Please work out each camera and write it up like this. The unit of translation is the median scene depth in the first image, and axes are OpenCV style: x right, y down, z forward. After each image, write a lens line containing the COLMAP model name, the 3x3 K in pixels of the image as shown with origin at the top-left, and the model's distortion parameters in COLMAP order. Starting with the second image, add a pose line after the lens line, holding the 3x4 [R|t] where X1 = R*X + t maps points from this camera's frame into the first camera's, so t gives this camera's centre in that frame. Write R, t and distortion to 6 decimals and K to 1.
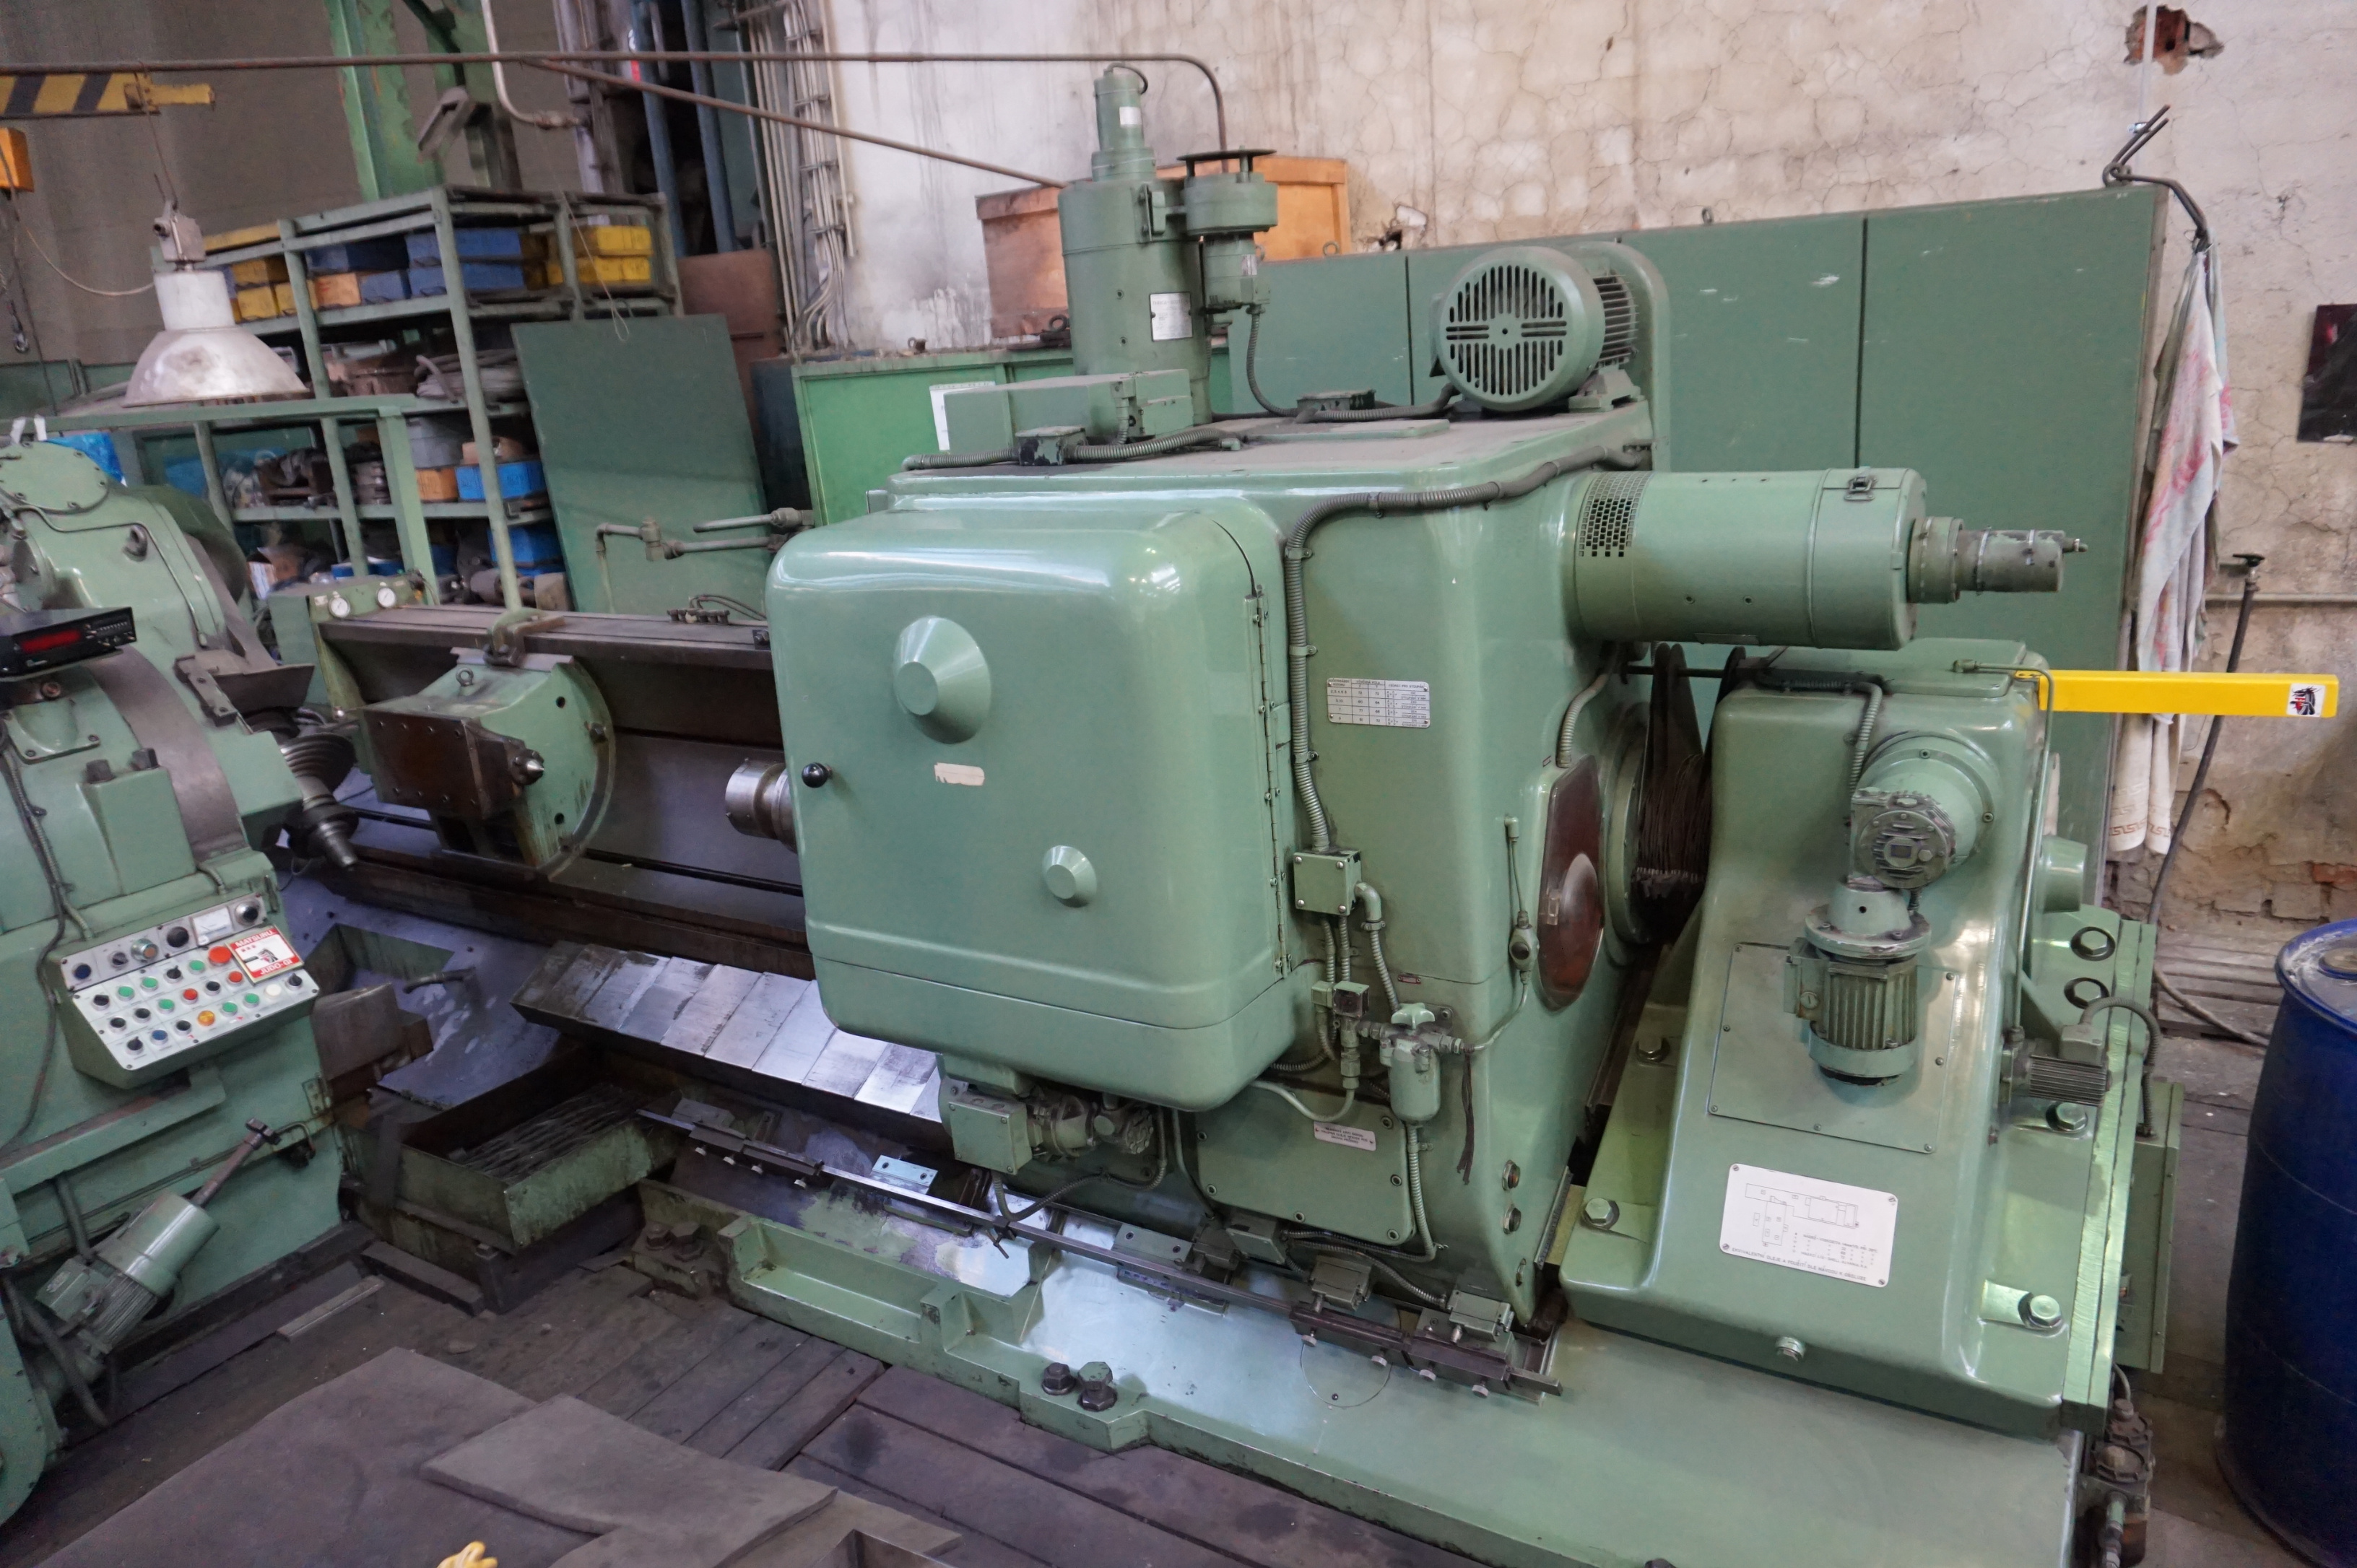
lens RADIAL K [[1614.7, 0, 1180.3], [0, 1614.7, 802.3], [0, 0, 1]] dist [-0.043724, 0.034785]
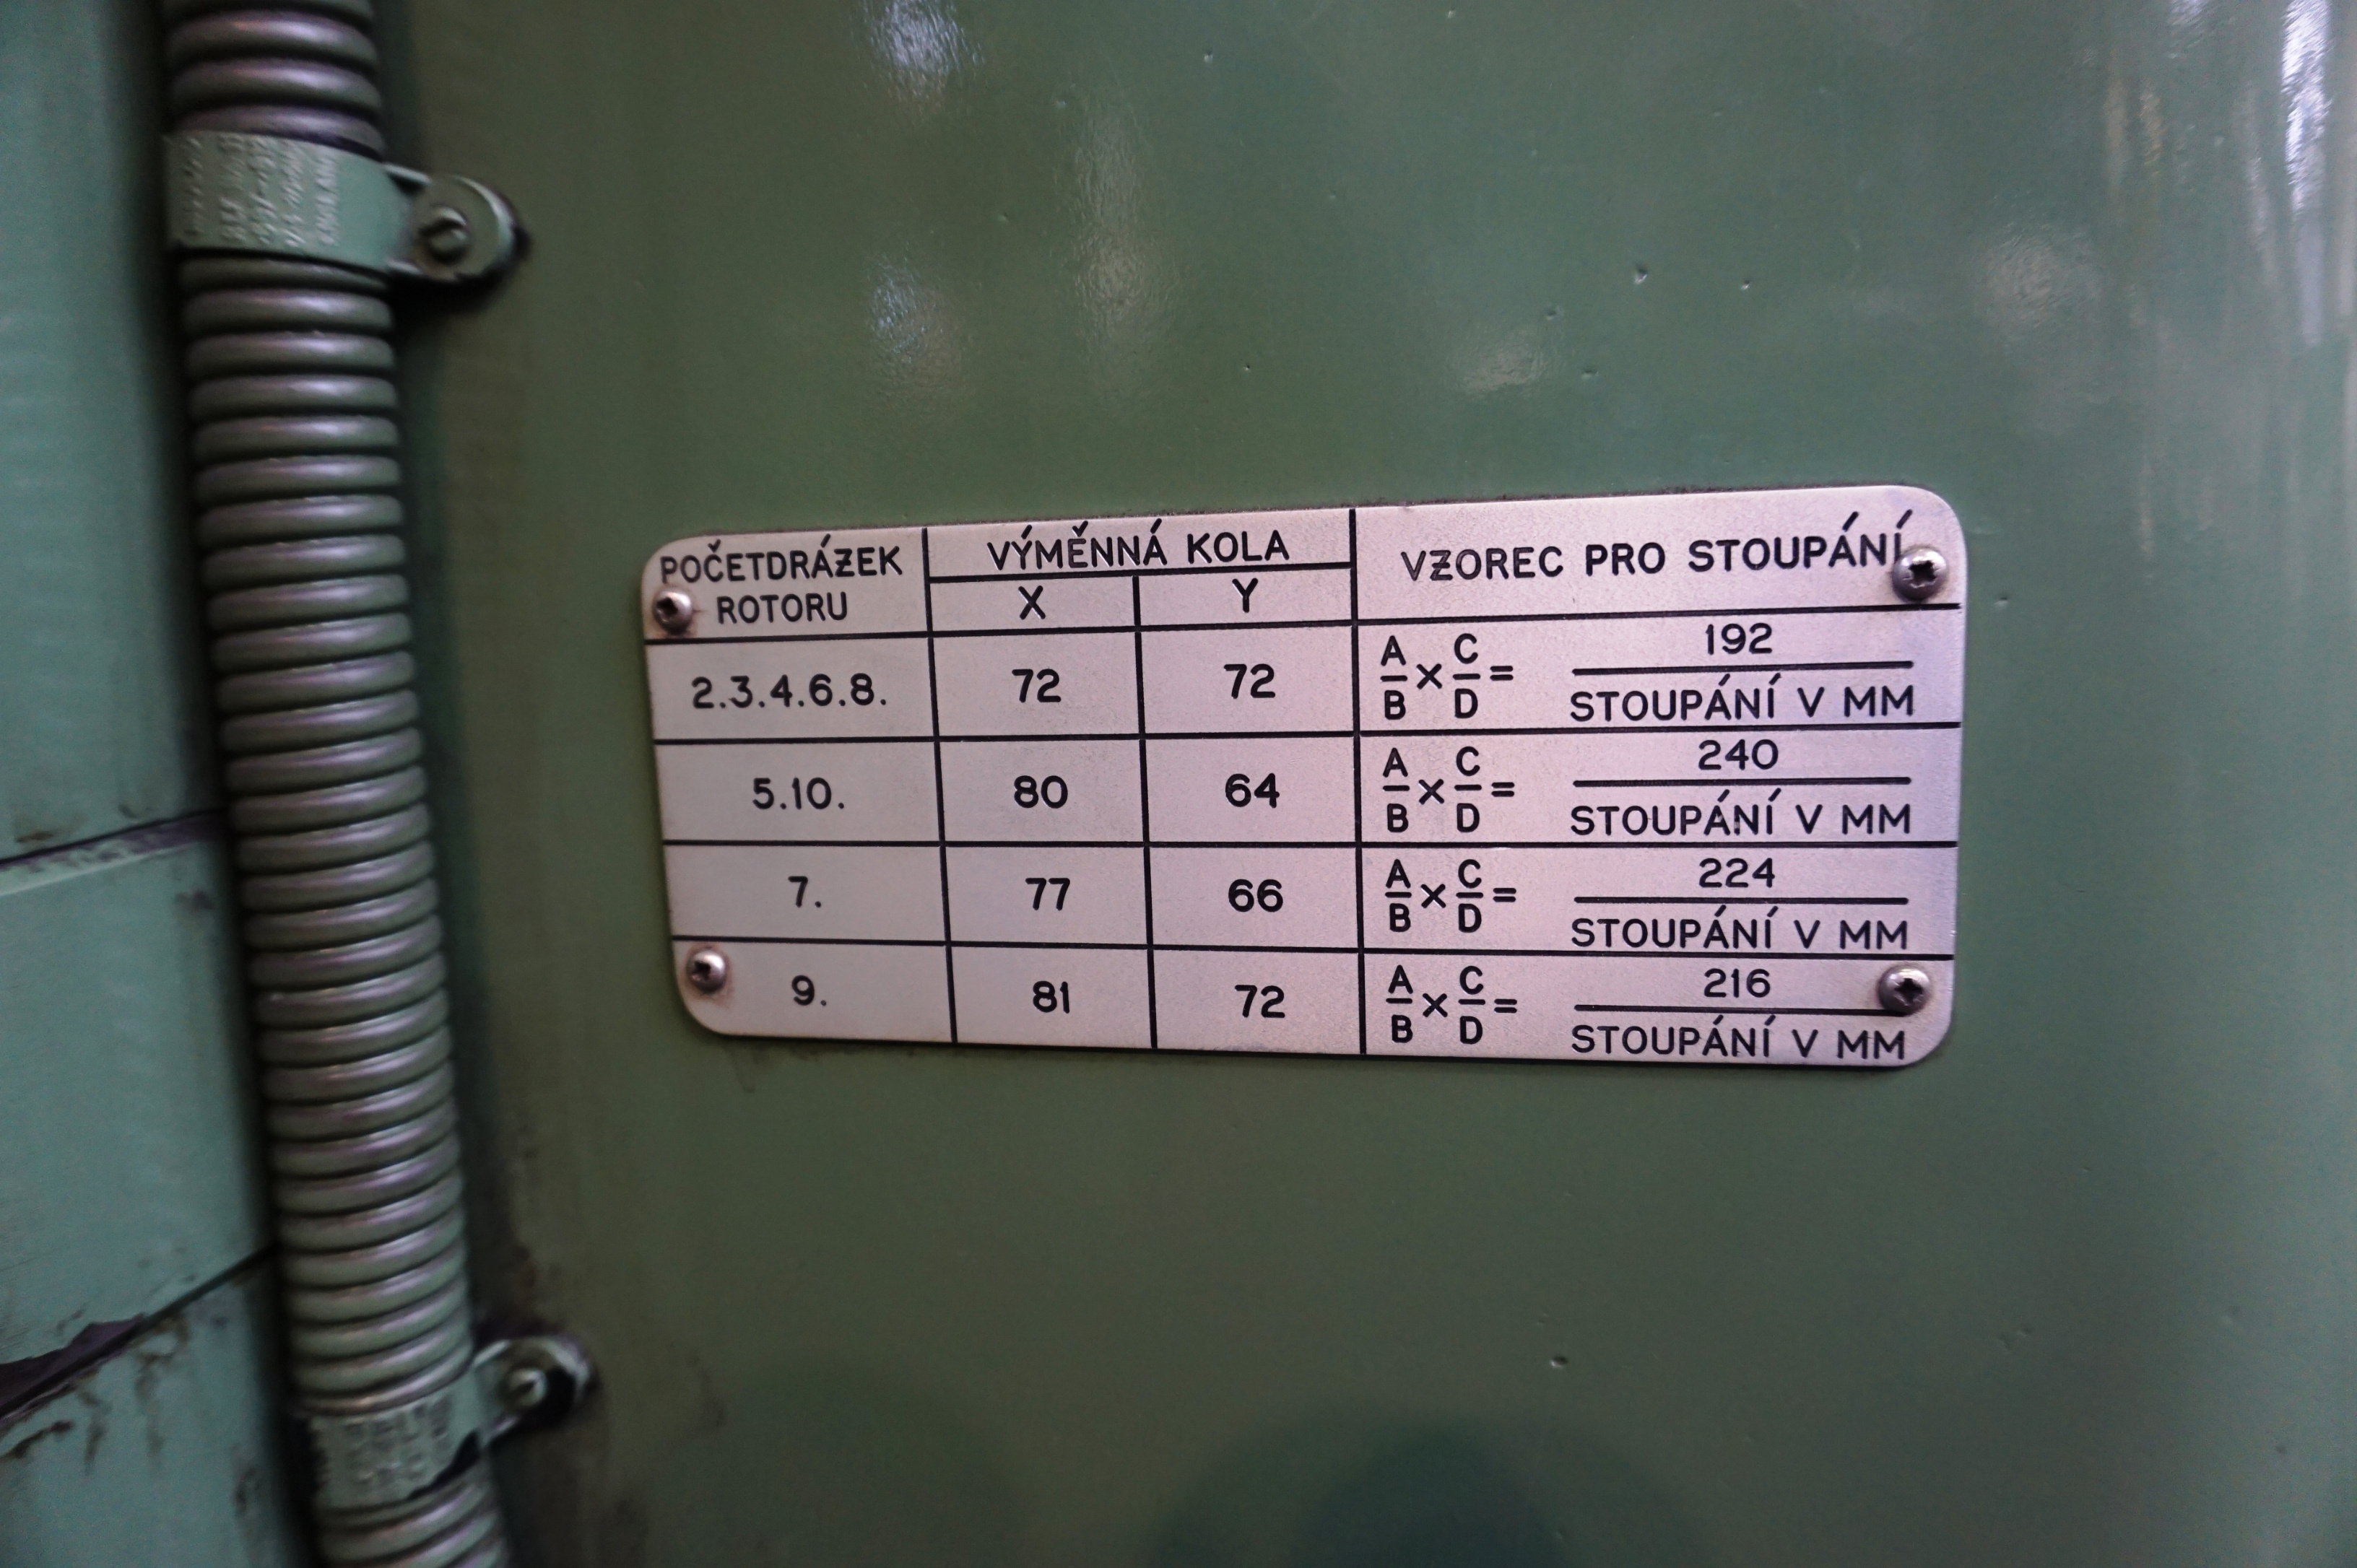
lens RADIAL K [[1614.7, 0, 1177.6], [0, 1614.7, 783.0], [0, 0, 1]] dist [-0.043724, 0.034785]
pose [[0.936738, -0.014610, 0.349728, 0.058779], [0.063976, 0.989445, -0.130024, -0.033980], [-0.344137, 0.144172, 0.927785, 0.613207]]
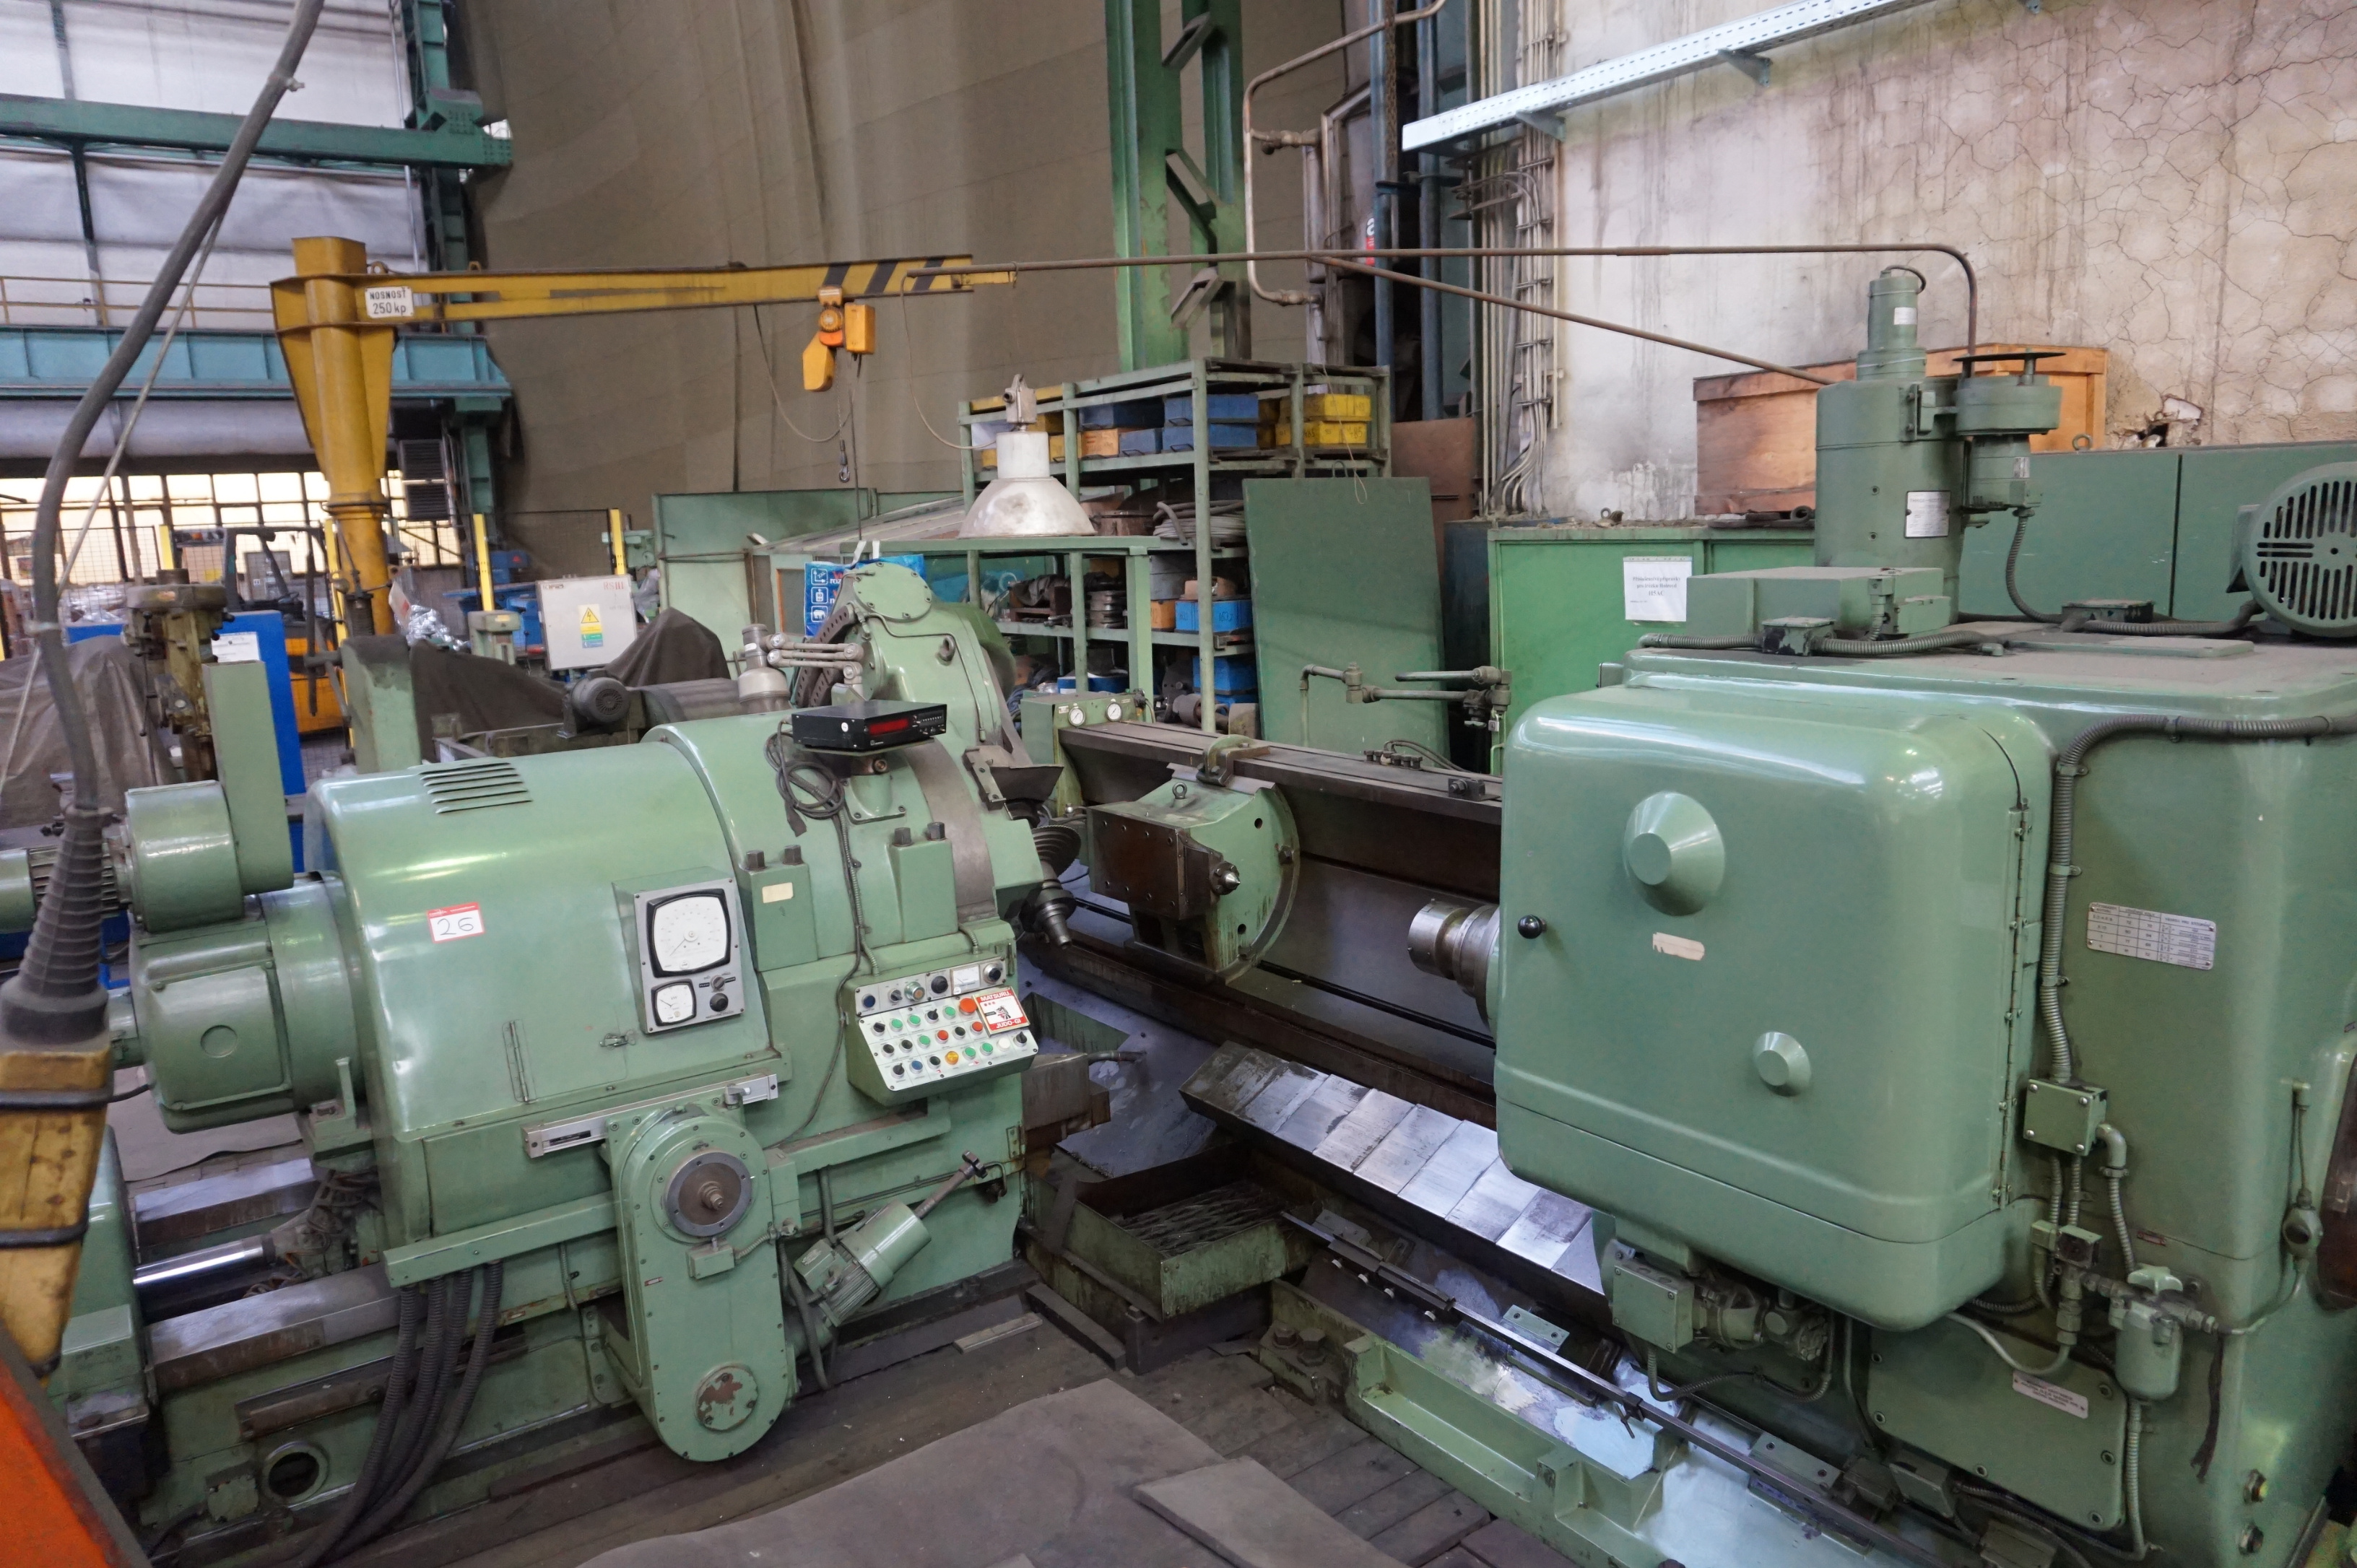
lens RADIAL K [[1614.7, 0, 1165.8], [0, 1614.7, 794.8], [0, 0, 1]] dist [-0.043724, 0.034785]
pose [[0.921495, 0.110964, -0.372201, -0.045609], [-0.146423, 0.986861, -0.068302, 0.003184], [0.359732, 0.117438, 0.925636, -0.050414]]
